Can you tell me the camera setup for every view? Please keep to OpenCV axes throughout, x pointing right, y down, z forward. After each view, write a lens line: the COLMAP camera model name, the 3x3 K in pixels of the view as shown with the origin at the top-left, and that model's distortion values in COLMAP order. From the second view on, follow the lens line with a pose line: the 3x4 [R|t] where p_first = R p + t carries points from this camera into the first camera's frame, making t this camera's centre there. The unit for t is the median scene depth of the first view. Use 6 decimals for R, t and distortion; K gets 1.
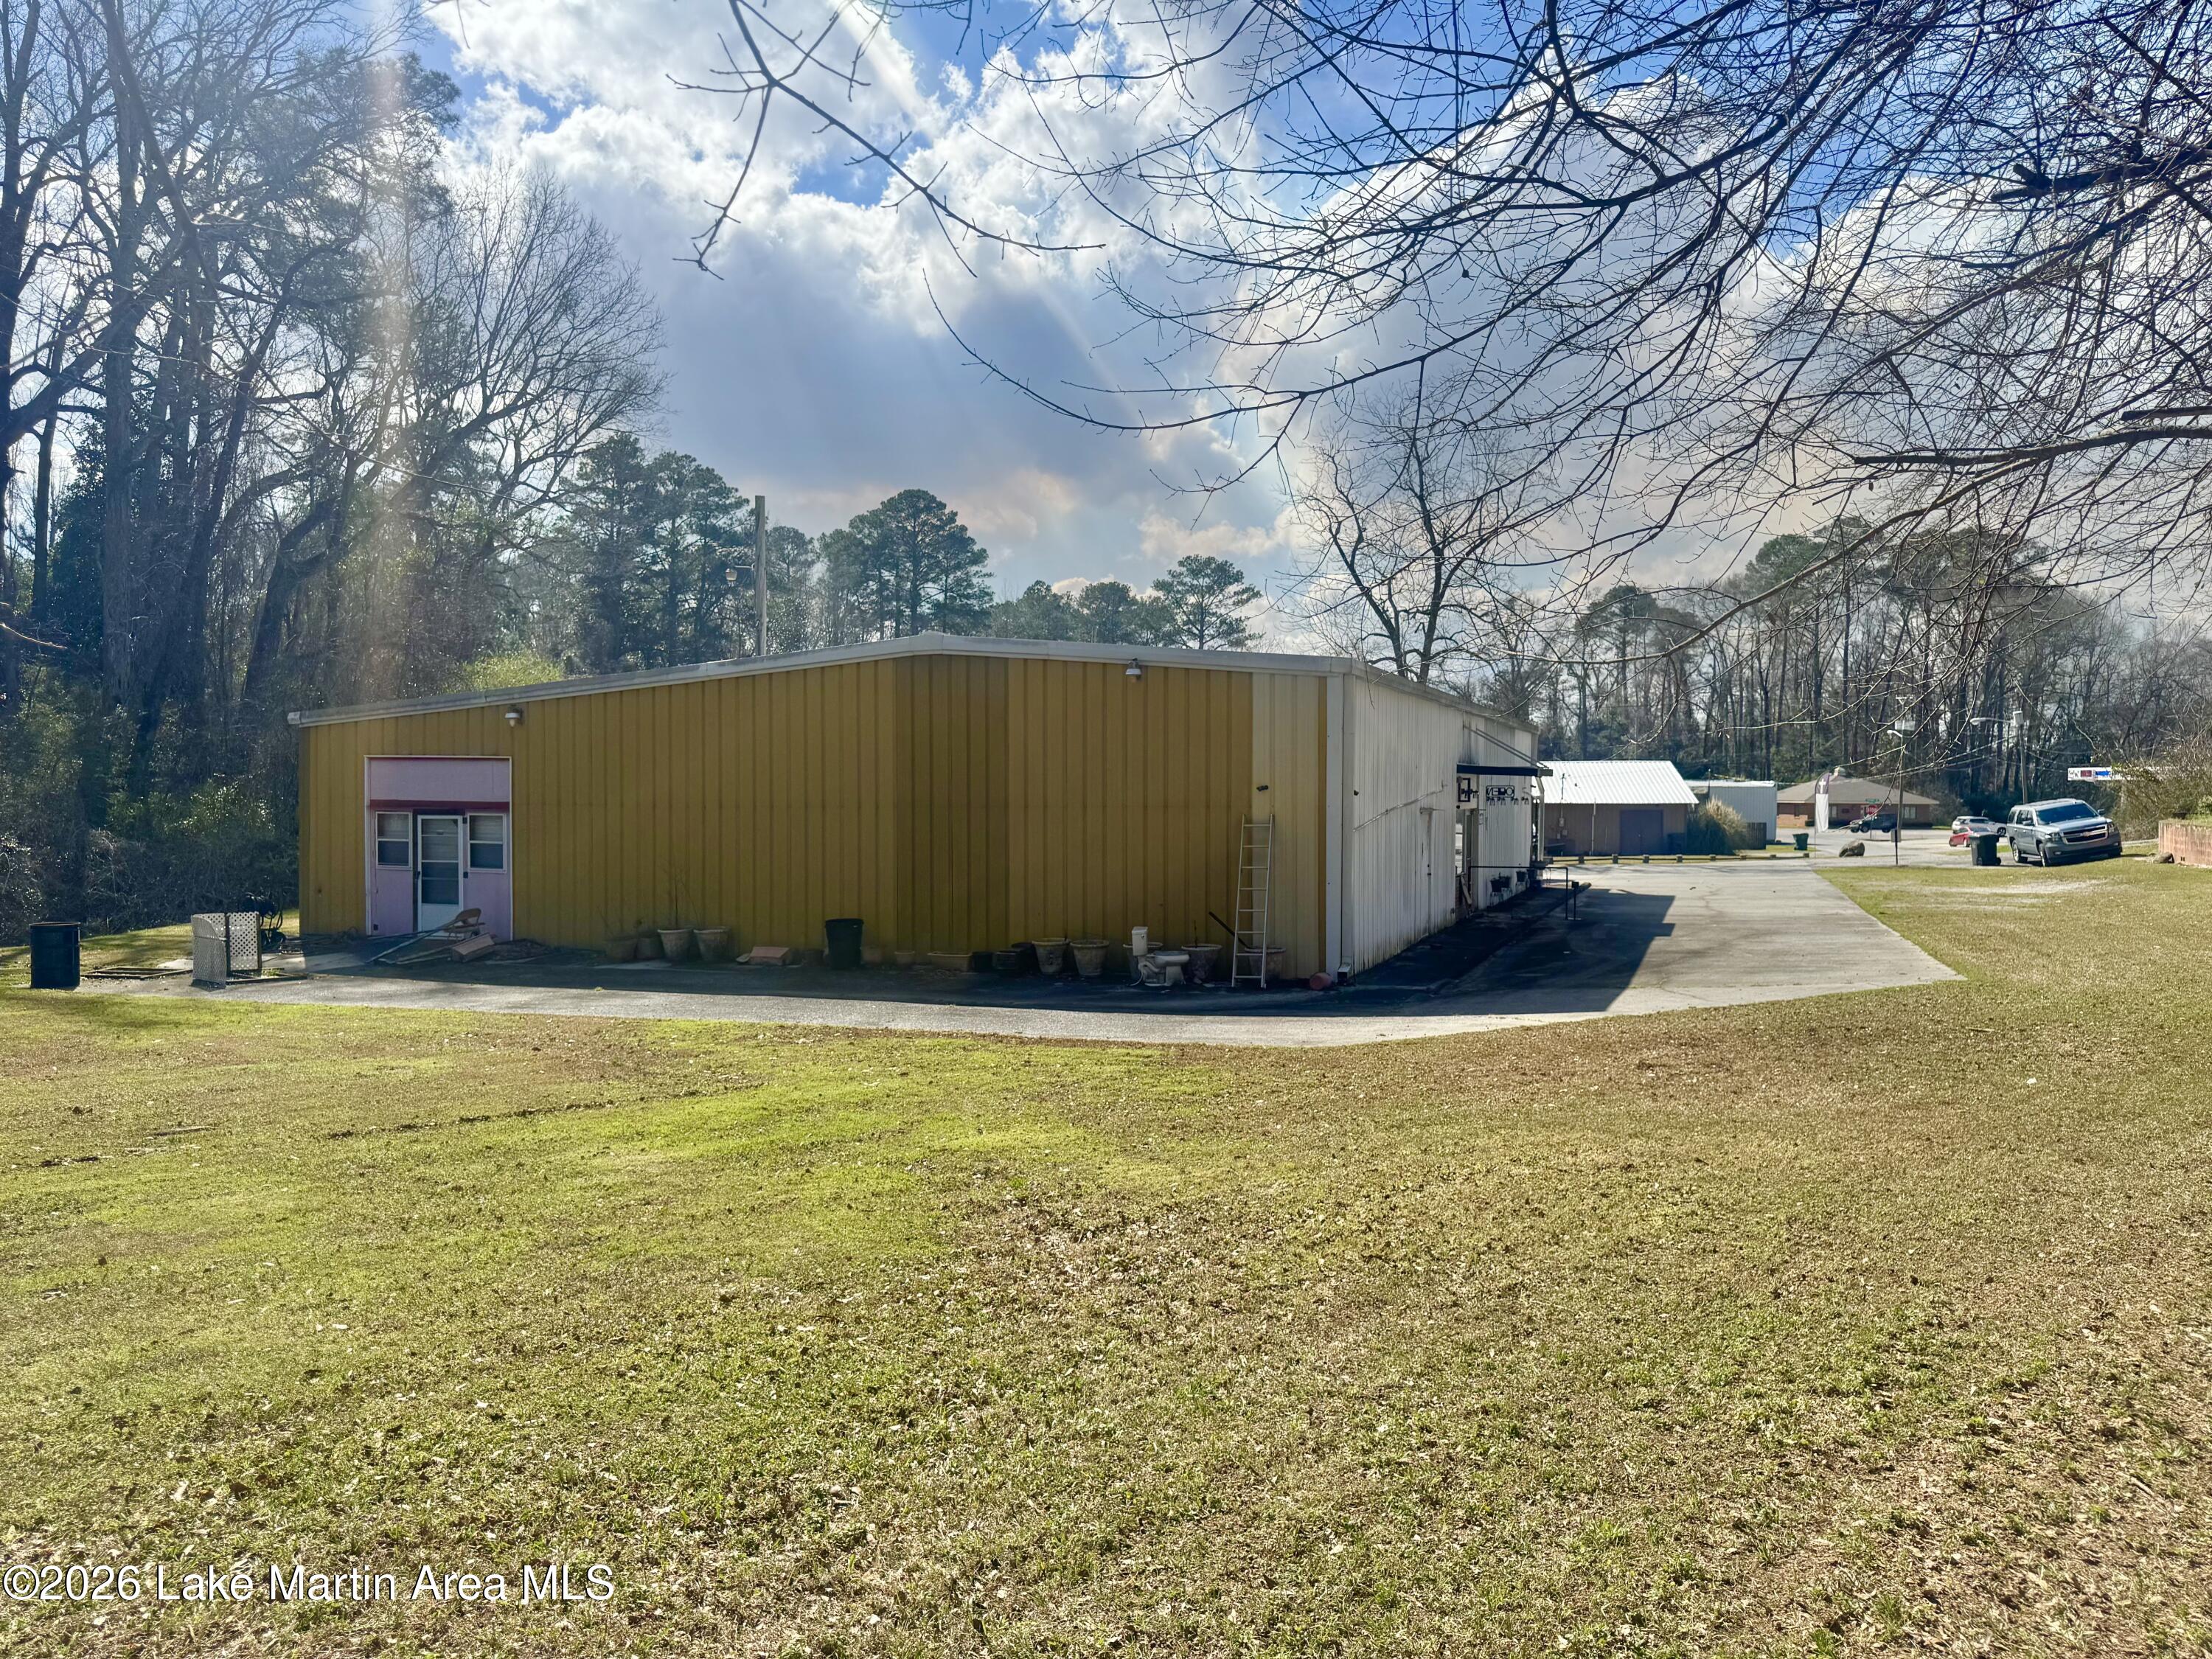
lens RADIAL K [[1615.8, 0, 1103.2], [0, 1615.8, 784.1], [0, 0, 1]] dist [0.106701, -0.111964]
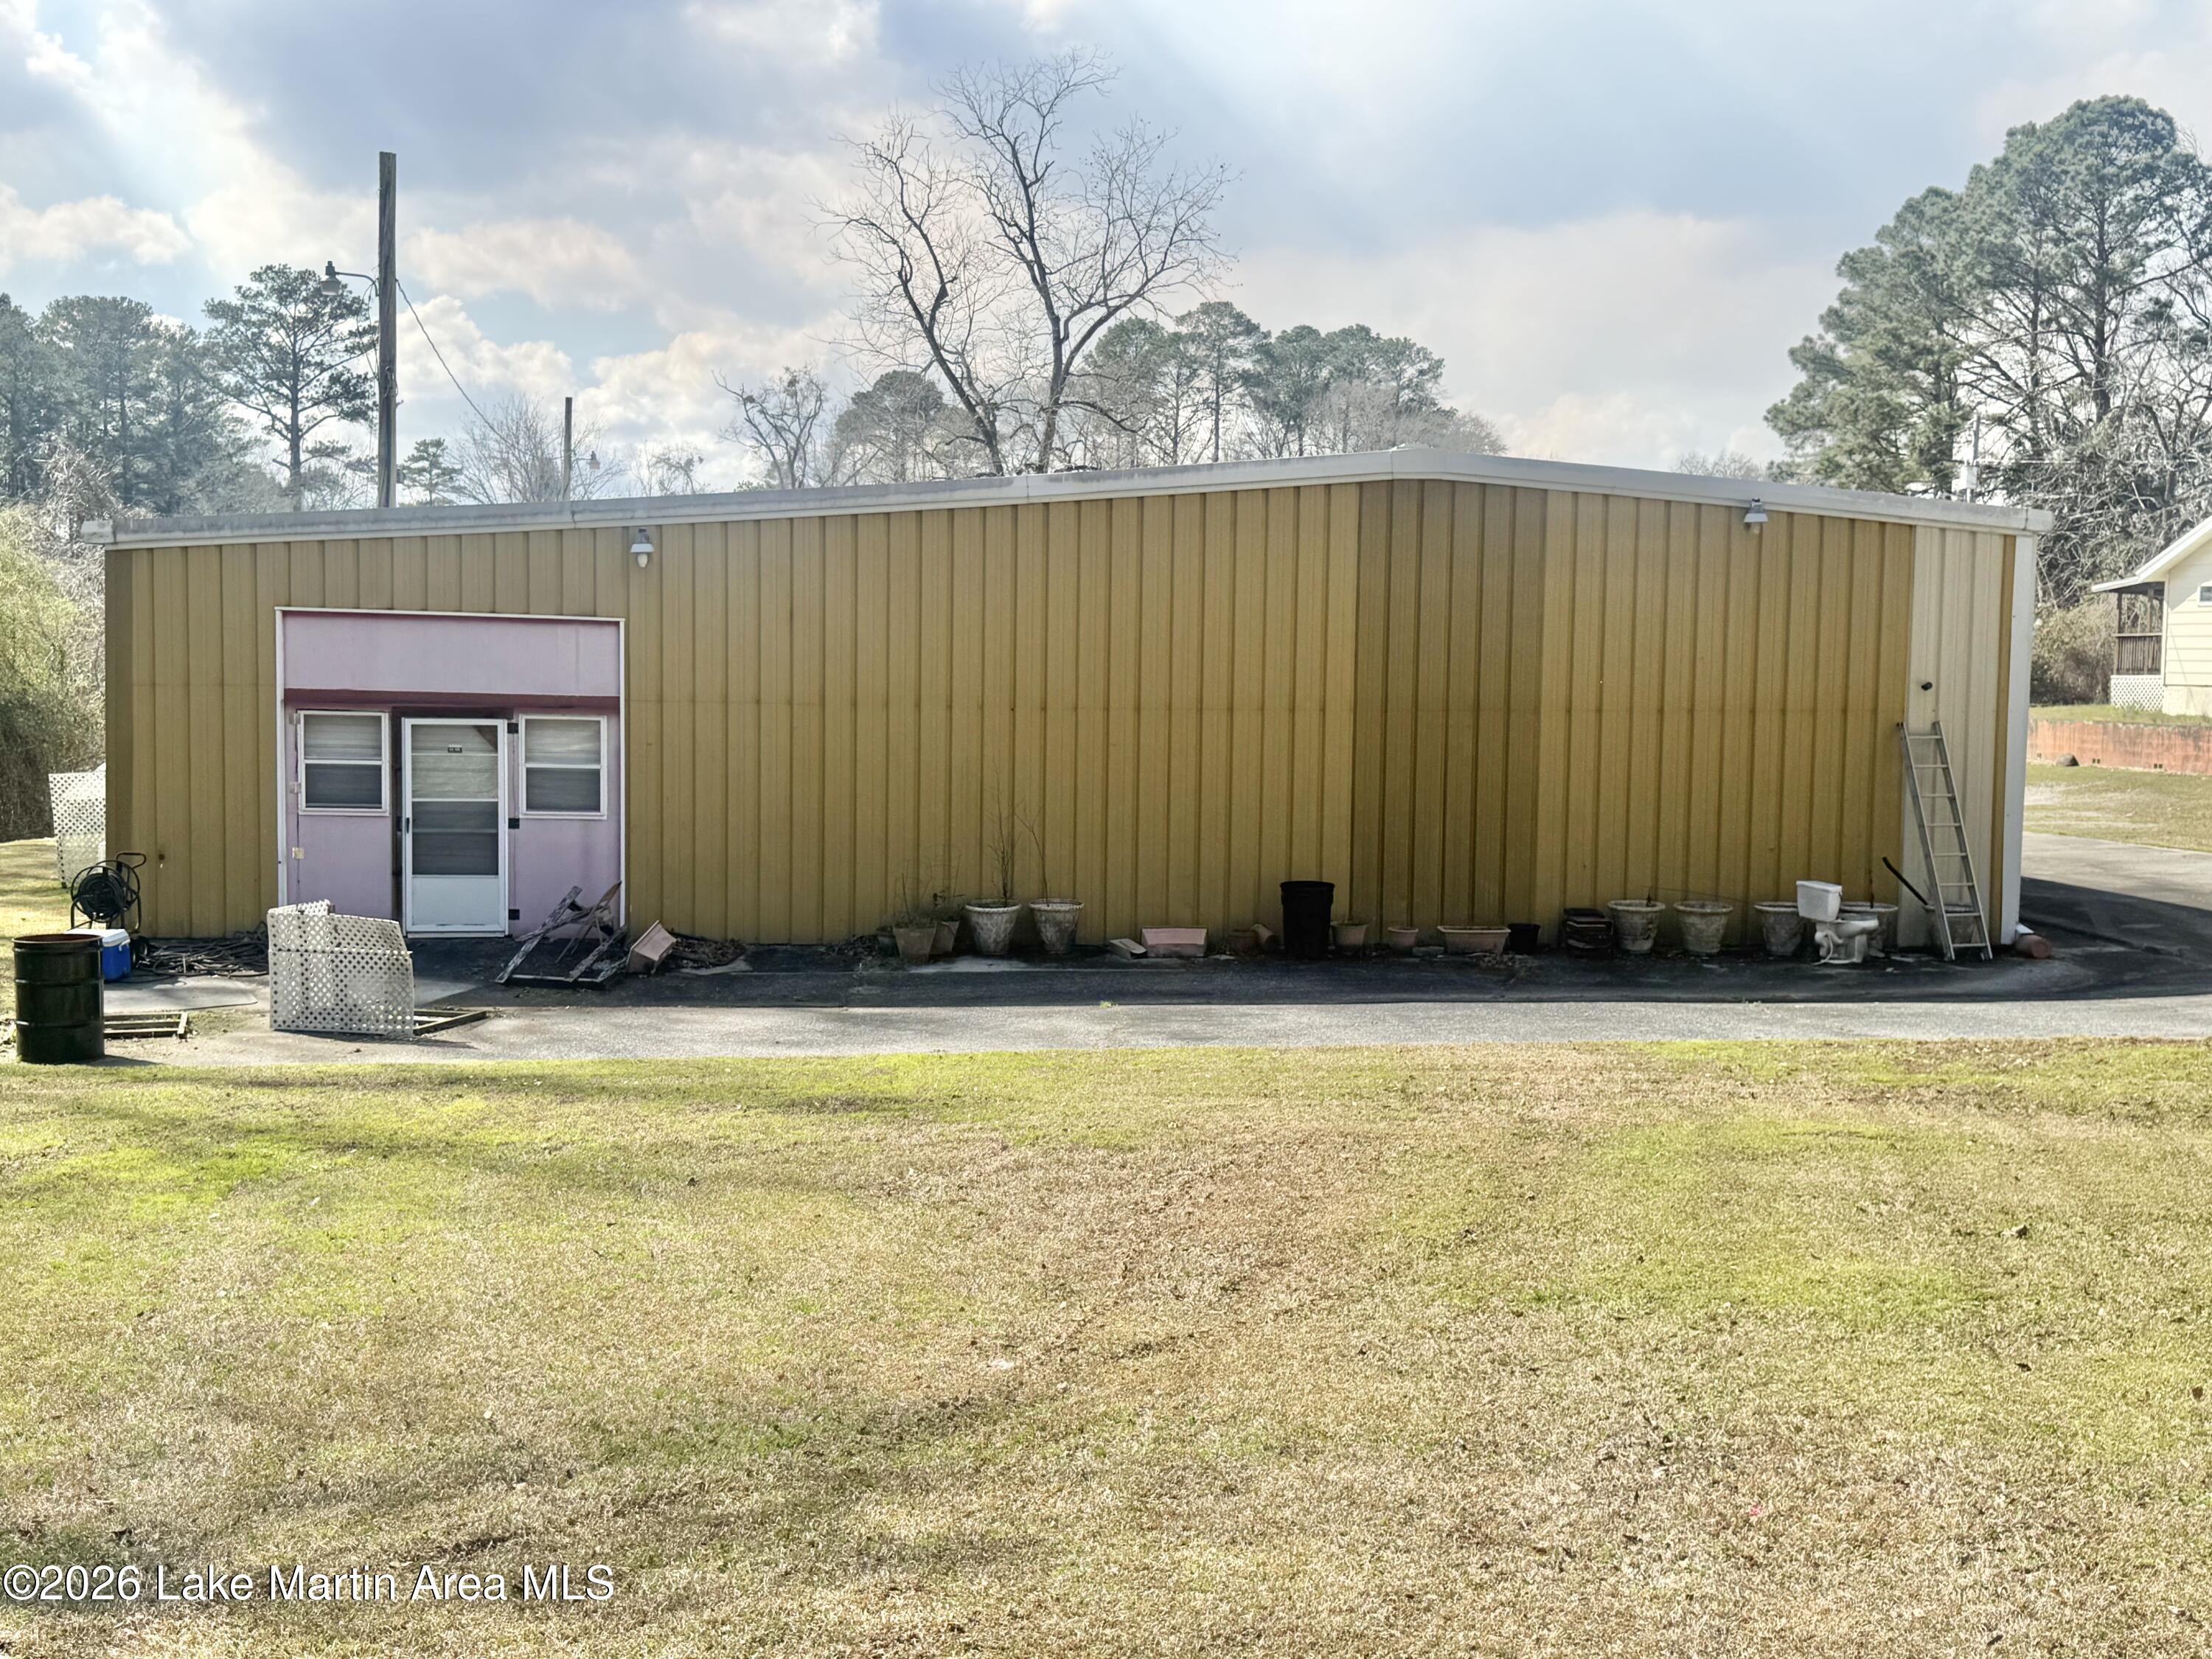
lens RADIAL K [[2359.0, 0, 1097.1], [0, 2359.0, 860.4], [0, 0, 1]] dist [0.207720, -0.469702]
pose [[0.885318, -0.029148, 0.464072, -0.646739], [-0.013719, 0.995961, 0.088728, -0.009168], [-0.464784, -0.084919, 0.881343, 0.183230]]
